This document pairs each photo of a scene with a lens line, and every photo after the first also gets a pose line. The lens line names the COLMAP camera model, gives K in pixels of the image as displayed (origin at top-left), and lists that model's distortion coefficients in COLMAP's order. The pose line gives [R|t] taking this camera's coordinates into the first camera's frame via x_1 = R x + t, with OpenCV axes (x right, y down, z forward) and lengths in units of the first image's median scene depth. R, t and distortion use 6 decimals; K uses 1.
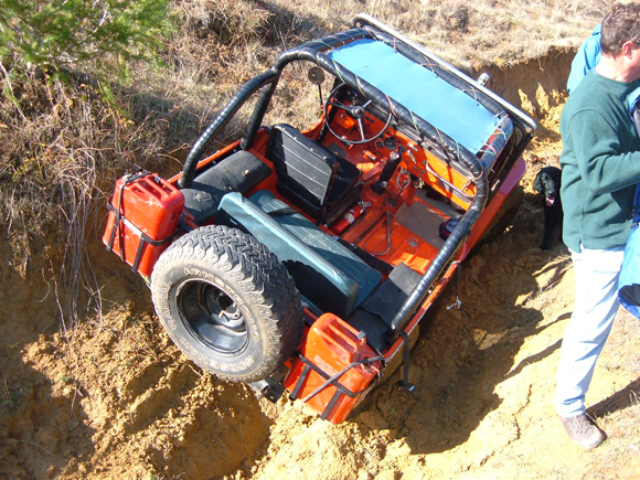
lens RADIAL K [[739.6, 0, 321.7], [0, 739.6, 238.0], [0, 0, 1]] dist [-0.114676, 0.000000]
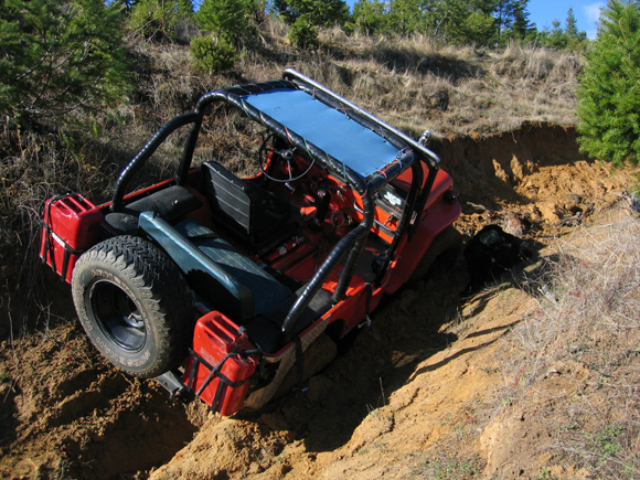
lens RADIAL K [[685.3, 0, 317.7], [0, 685.3, 242.7], [0, 0, 1]] dist [-0.095341, 0.000000]
pose [[0.997389, -0.005148, -0.072033, 0.193175], [-0.003555, 0.992747, -0.120167, 0.099548], [0.072129, 0.120109, 0.990137, -0.018296]]
